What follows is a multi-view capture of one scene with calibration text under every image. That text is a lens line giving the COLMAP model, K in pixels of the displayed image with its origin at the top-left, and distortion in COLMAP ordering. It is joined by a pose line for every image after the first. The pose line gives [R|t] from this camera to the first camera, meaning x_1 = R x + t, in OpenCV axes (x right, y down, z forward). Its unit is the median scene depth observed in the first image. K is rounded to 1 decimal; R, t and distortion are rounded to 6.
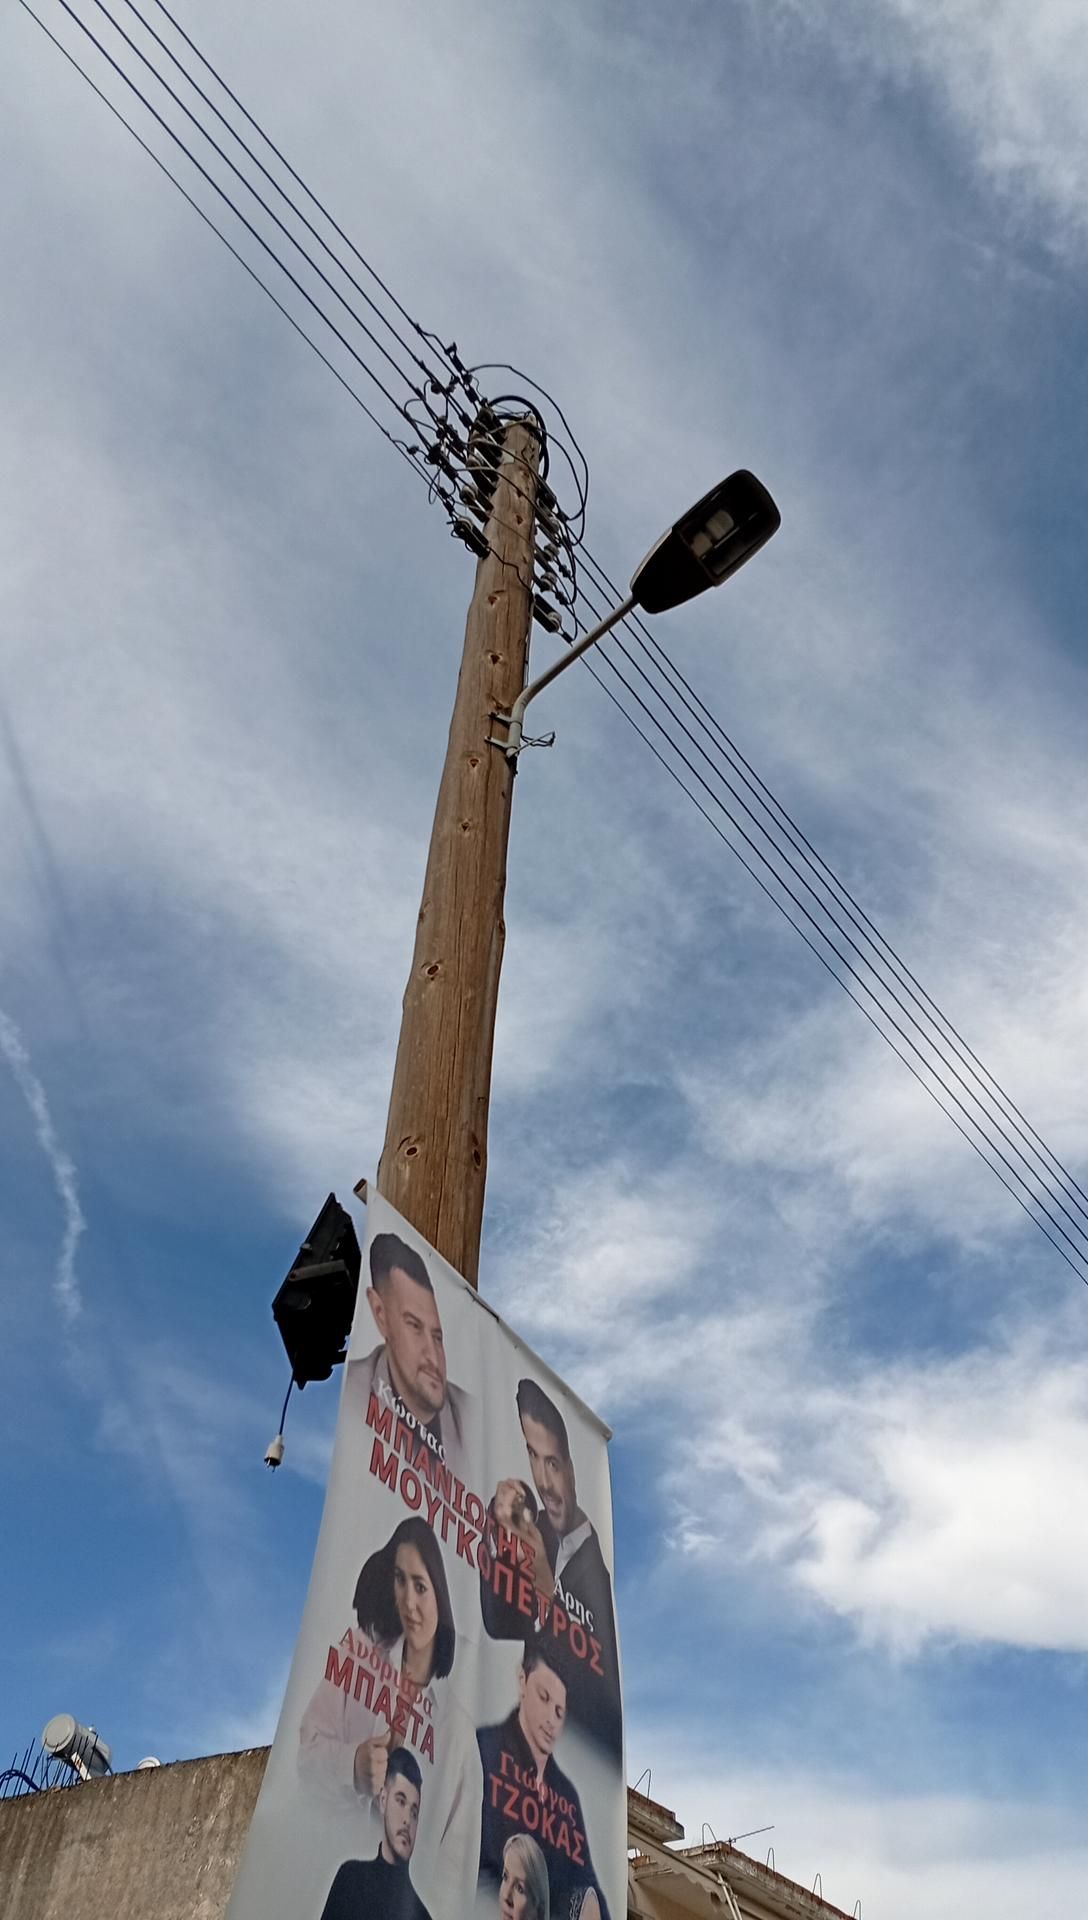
lens RADIAL K [[1411.8, 0, 542.0], [0, 1411.8, 980.9], [0, 0, 1]] dist [-0.025233, -0.003967]
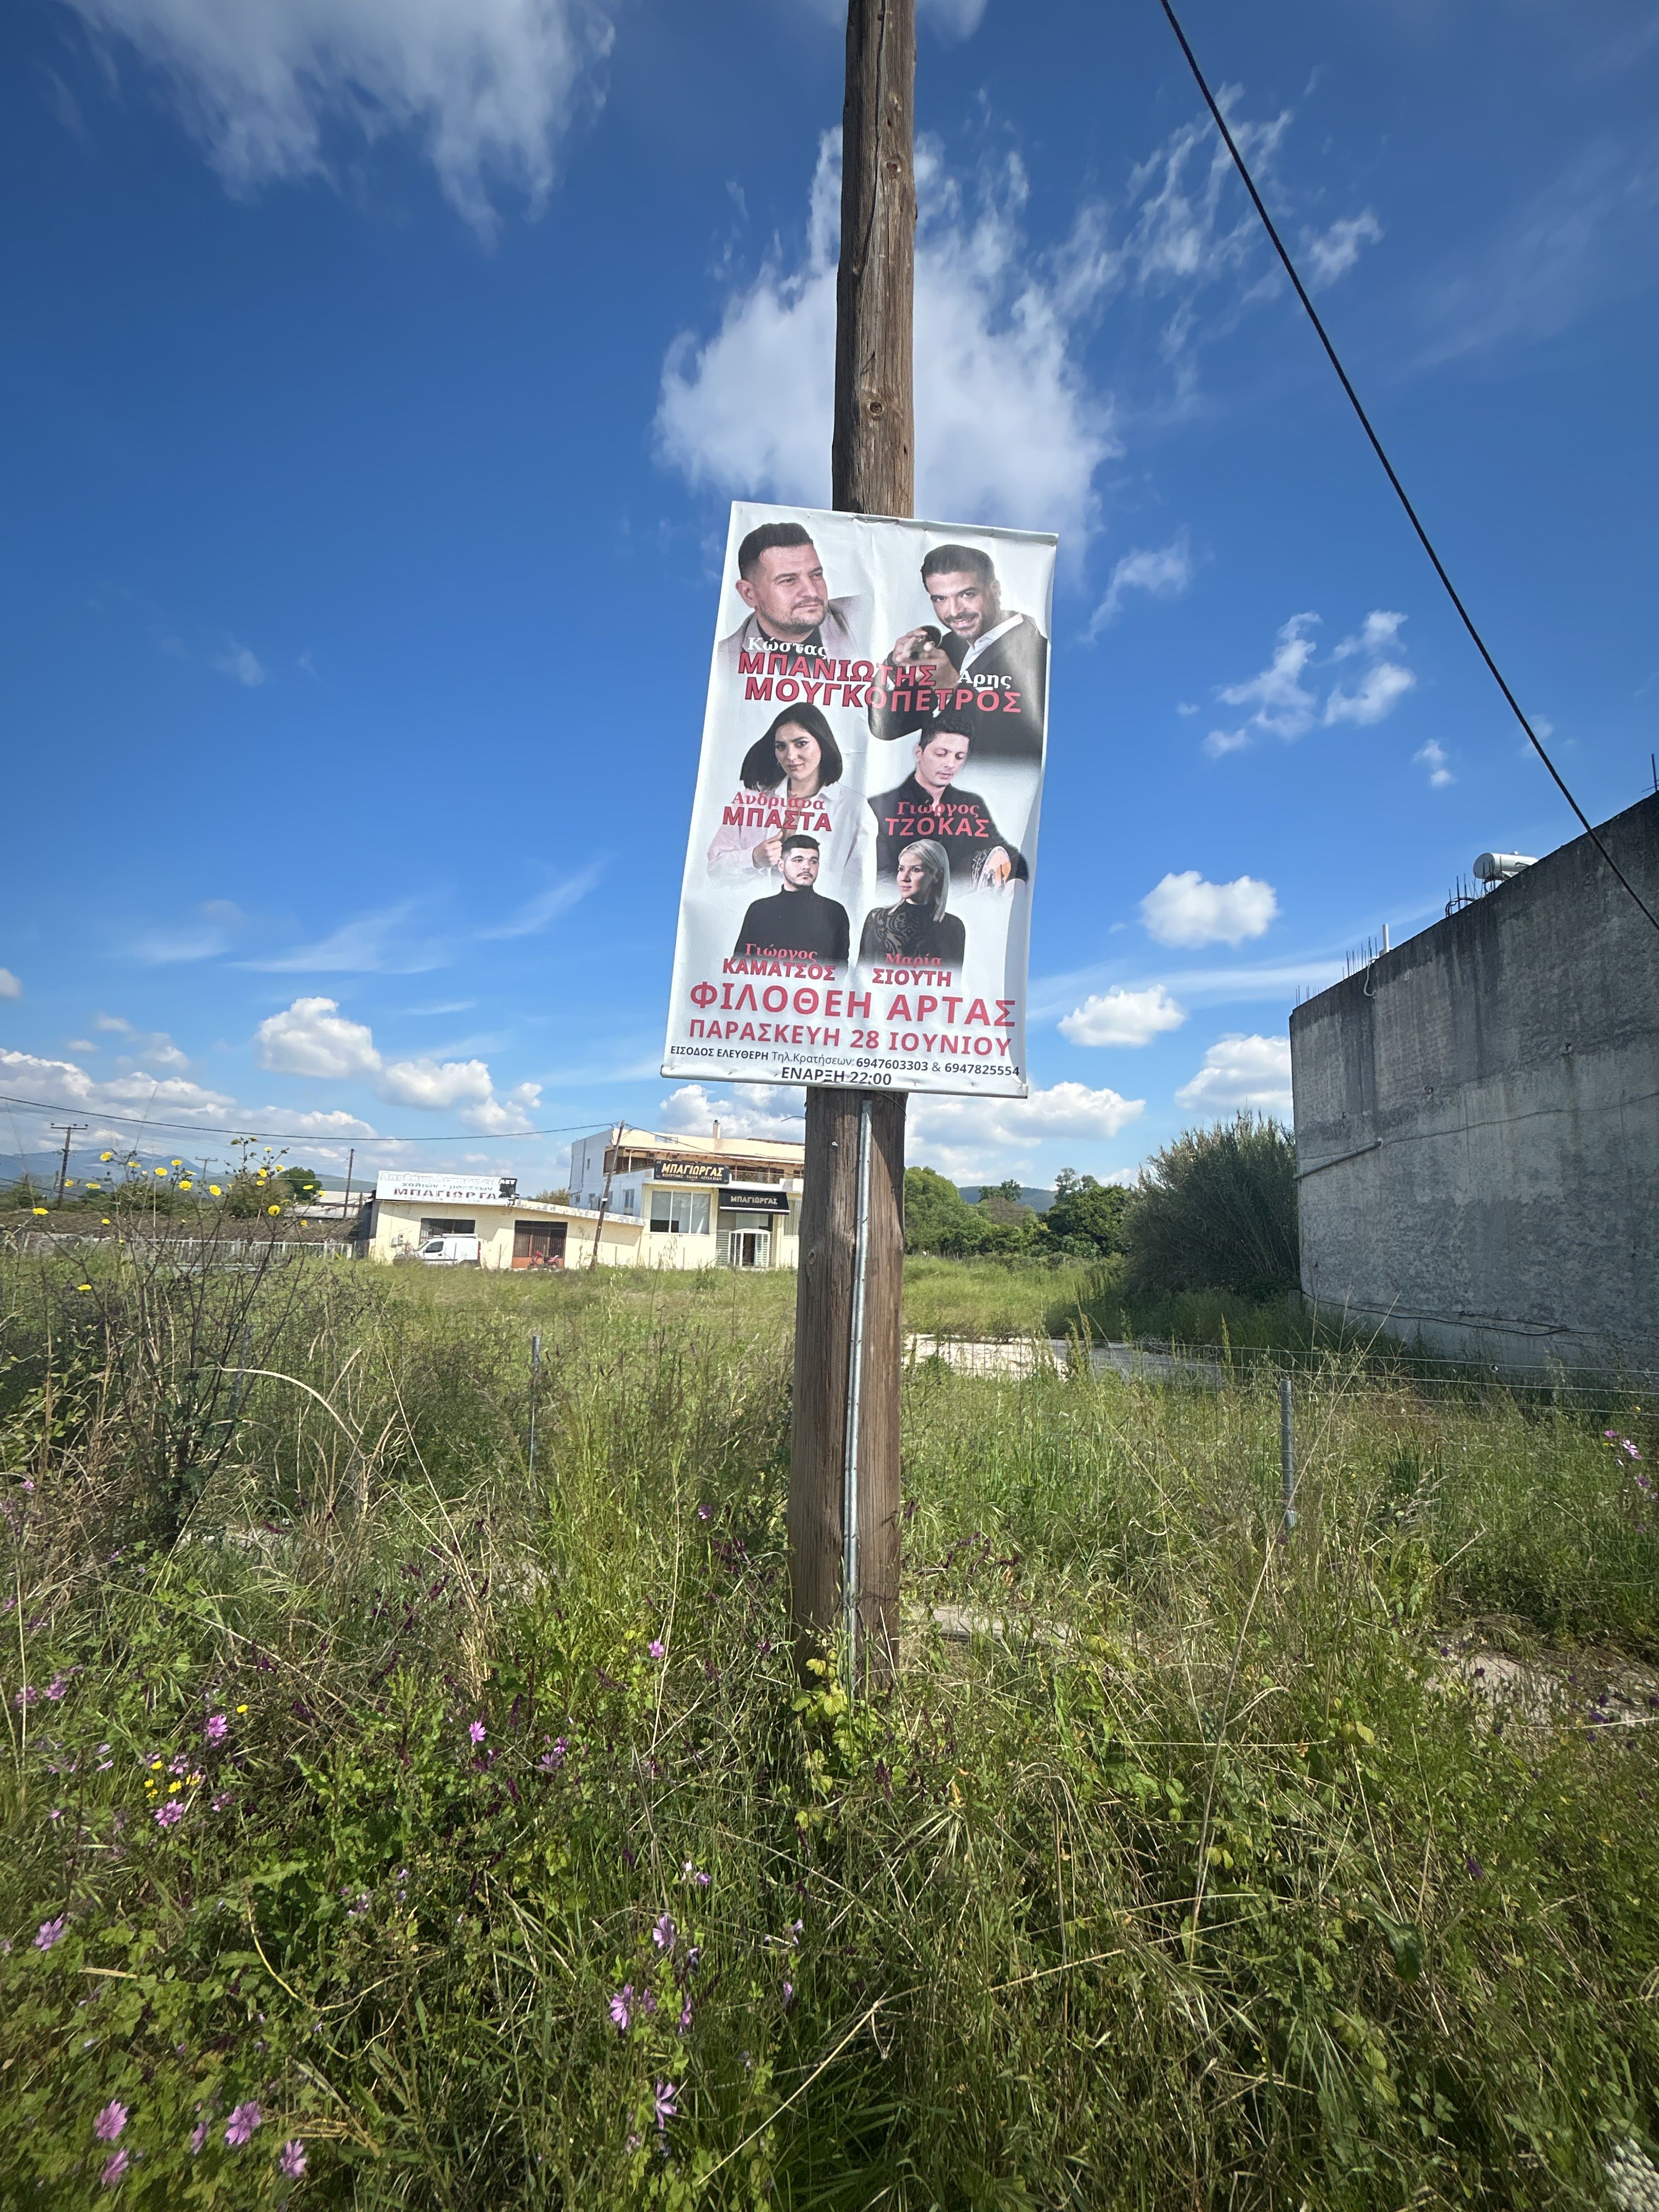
lens RADIAL K [[895.2, 0, 830.5], [0, 895.2, 1099.7], [0, 0, 1]] dist [-0.000461, -0.000156]
pose [[0.512809, -0.189046, -0.837430, 0.407849], [0.666532, 0.702456, 0.249581, 0.284314], [0.541075, -0.686161, 0.486231, 0.150970]]
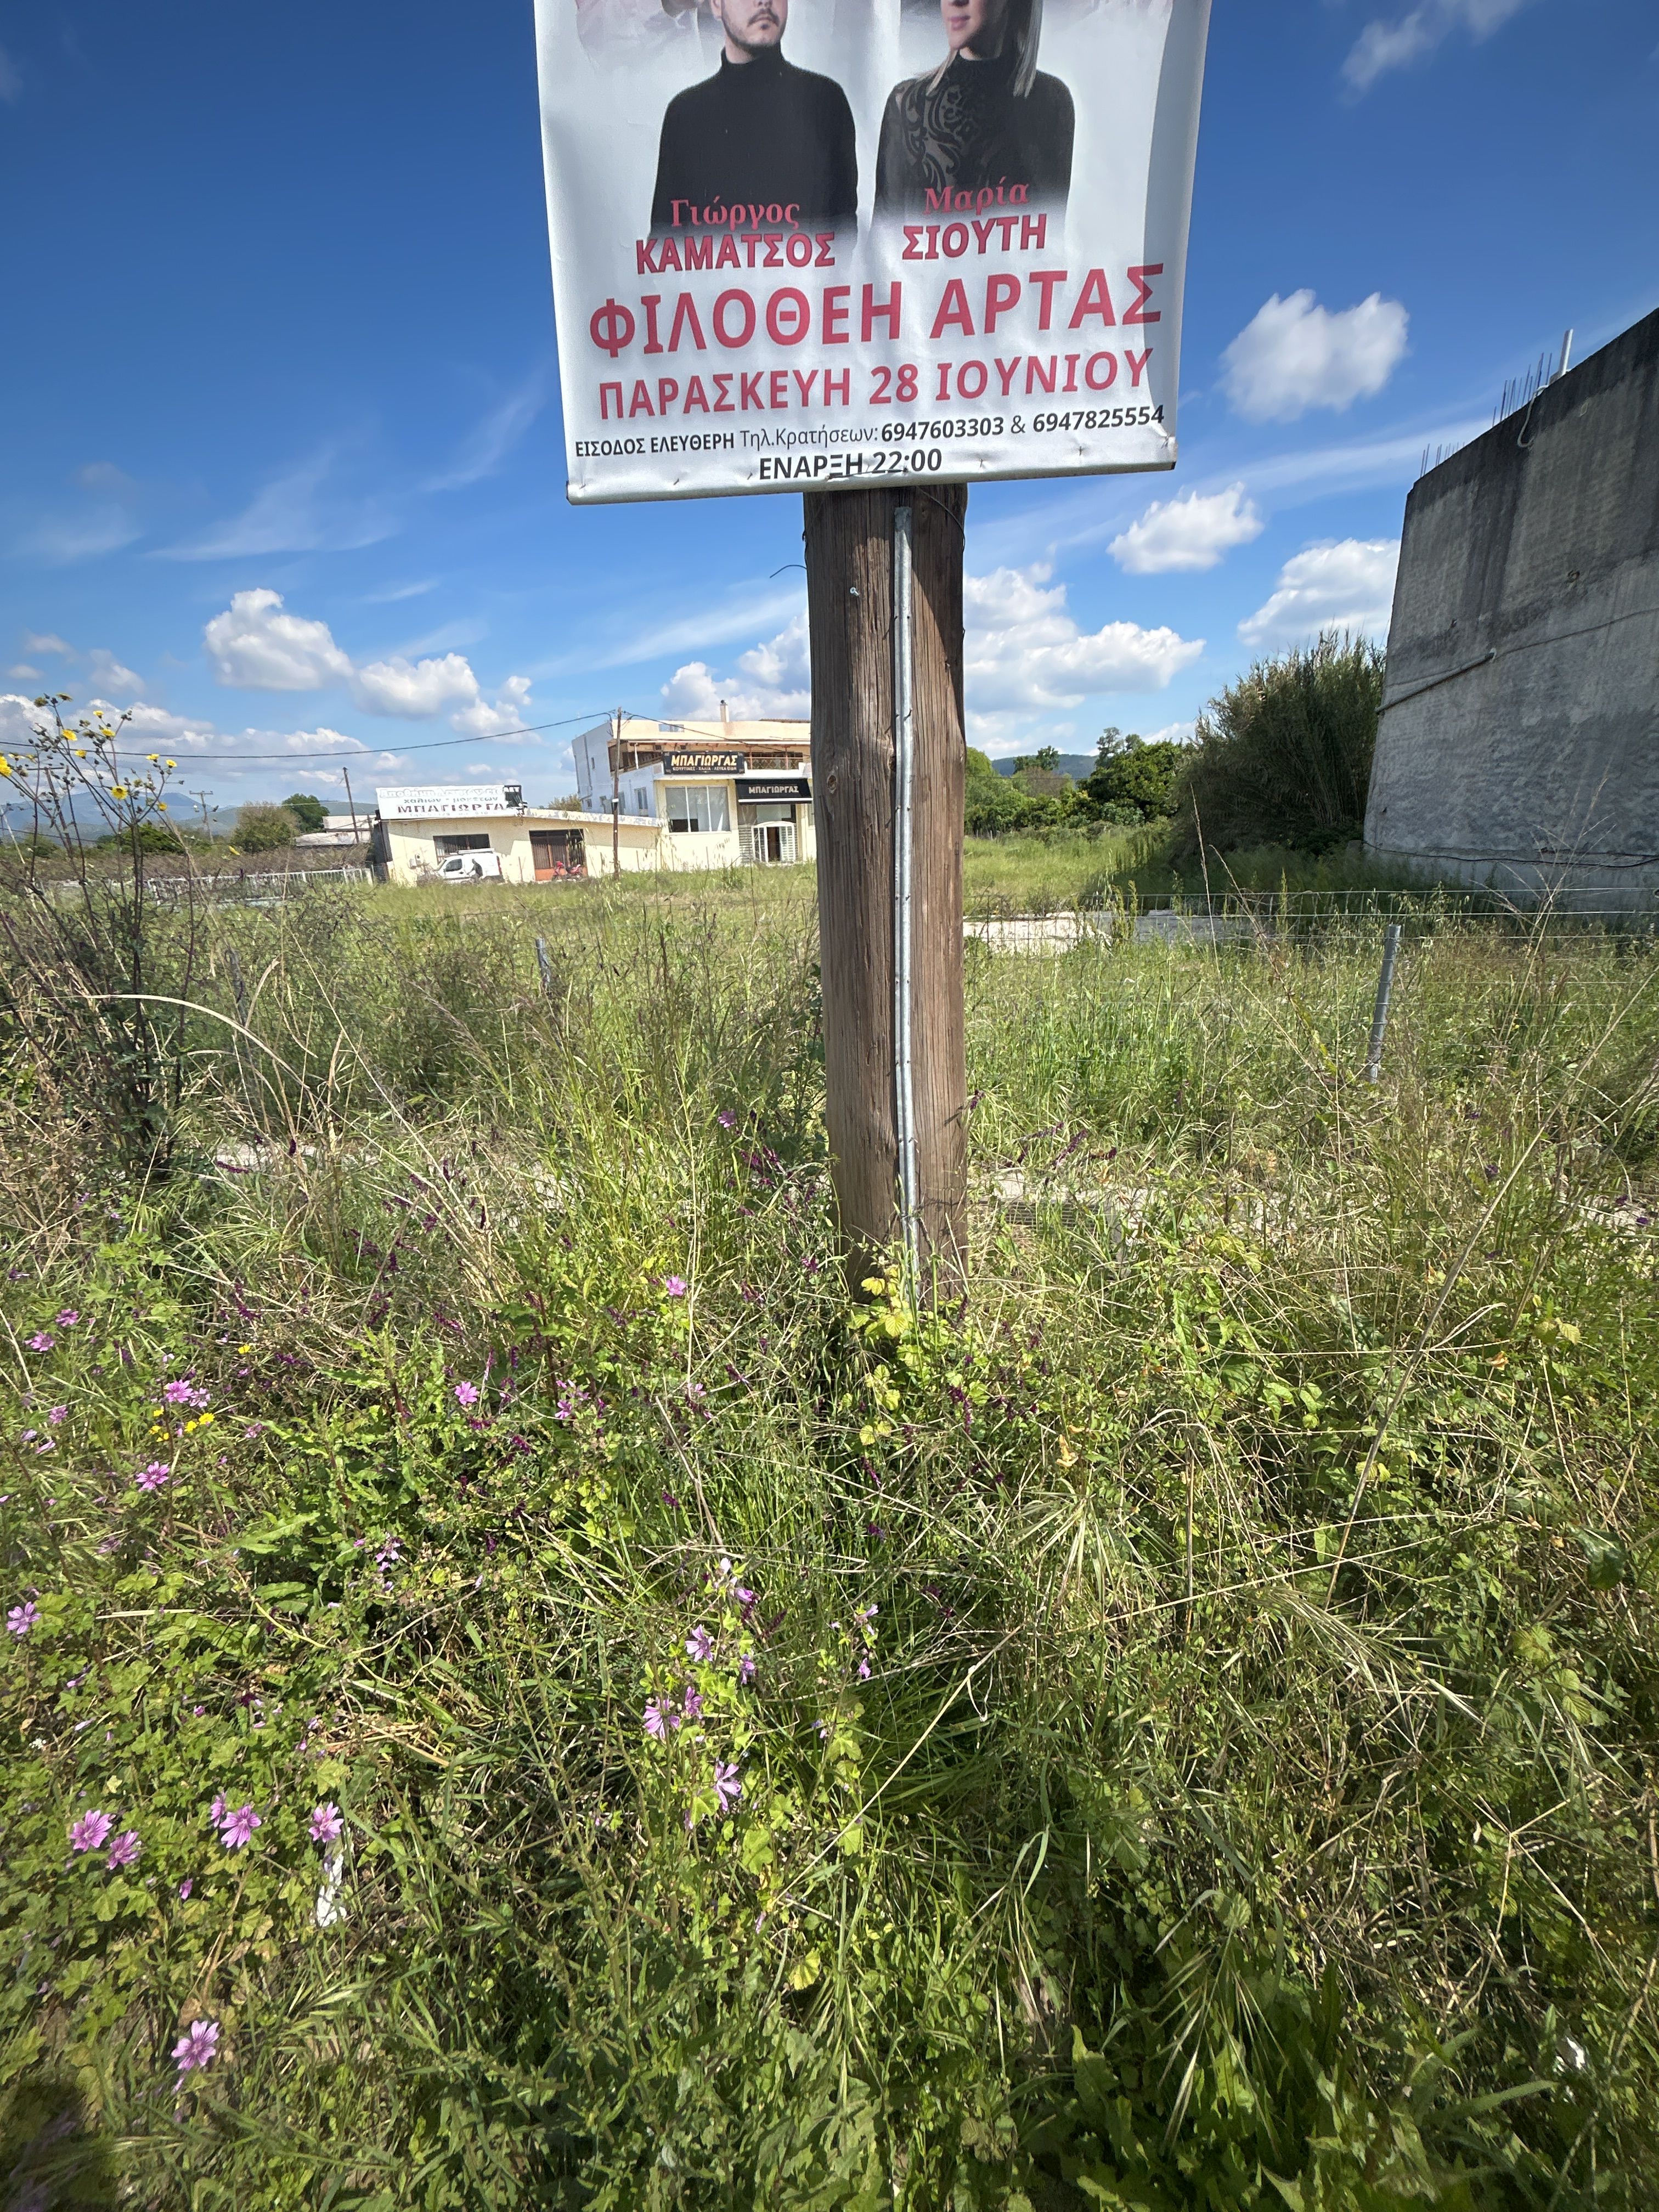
lens RADIAL K [[895.2, 0, 830.5], [0, 895.2, 1099.7], [0, 0, 1]] dist [-0.000461, -0.000156]
pose [[0.482151, 0.160773, -0.861210, 0.267513], [0.723243, 0.481720, 0.494839, 0.360154], [0.494419, -0.861451, 0.115984, 0.187035]]
